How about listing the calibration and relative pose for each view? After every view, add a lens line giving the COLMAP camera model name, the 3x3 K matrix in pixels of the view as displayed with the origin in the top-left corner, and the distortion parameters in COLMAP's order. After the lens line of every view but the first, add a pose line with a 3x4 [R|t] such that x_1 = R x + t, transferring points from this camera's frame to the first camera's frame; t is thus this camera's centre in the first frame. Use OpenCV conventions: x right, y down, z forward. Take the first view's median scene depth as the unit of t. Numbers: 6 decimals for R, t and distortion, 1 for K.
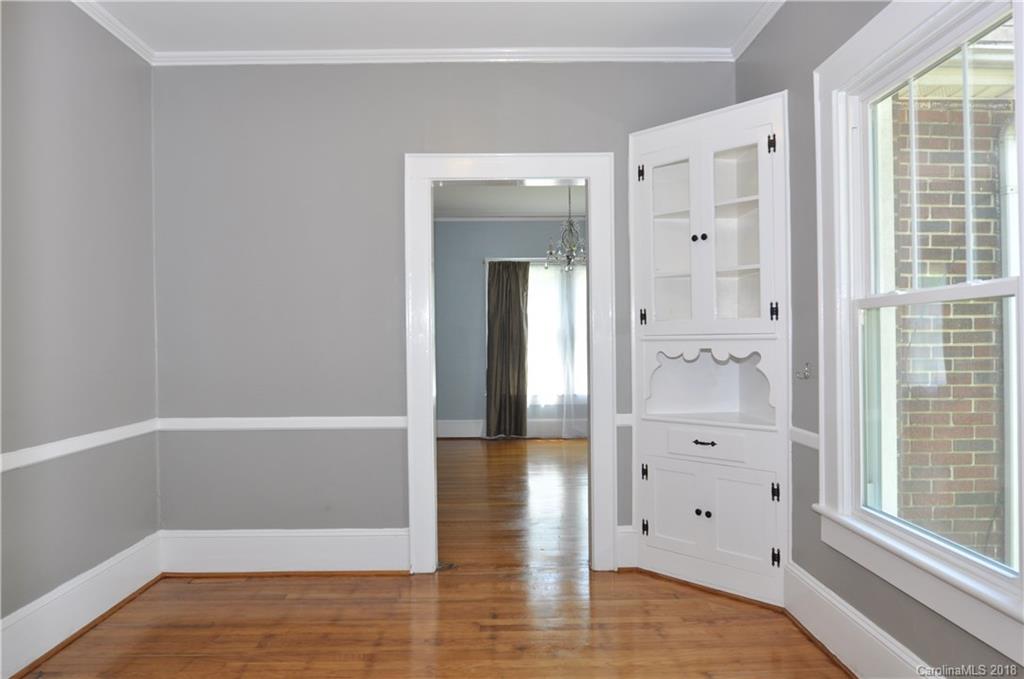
lens RADIAL K [[648.0, 0, 512.6], [0, 648.0, 334.0], [0, 0, 1]] dist [-0.005038, -0.002119]
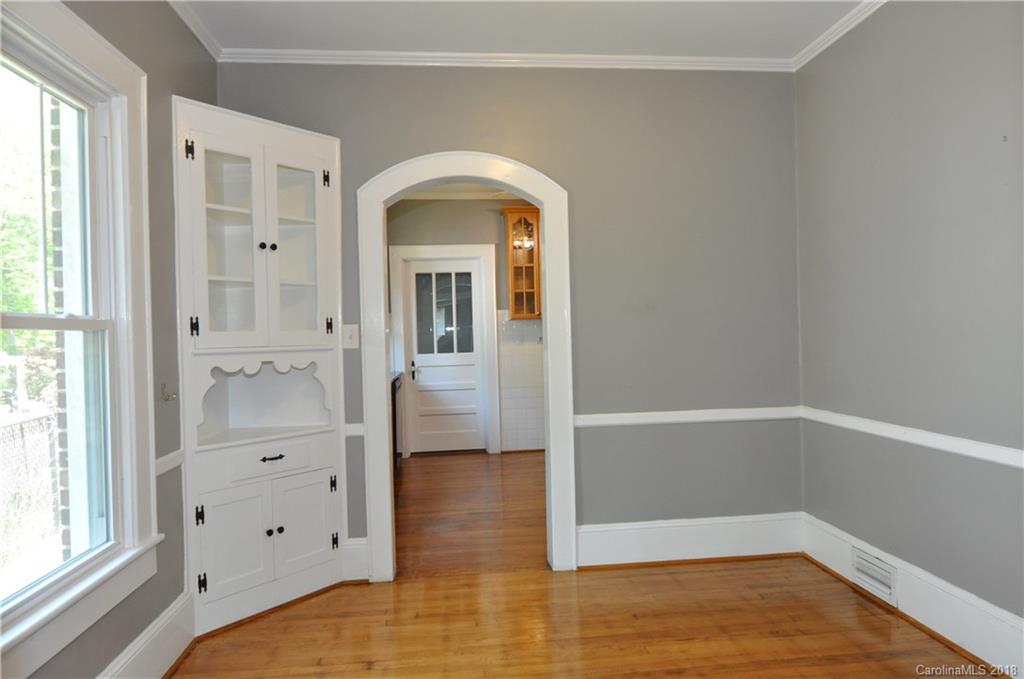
lens RADIAL K [[629.5, 0, 511.7], [0, 629.5, 344.1], [0, 0, 1]] dist [0.031779, 0.000005]
pose [[-0.088241, 0.010454, 0.996044, -0.688789], [0.030588, 0.999502, -0.007781, 0.015564], [-0.995629, 0.029780, -0.088517, 0.728122]]
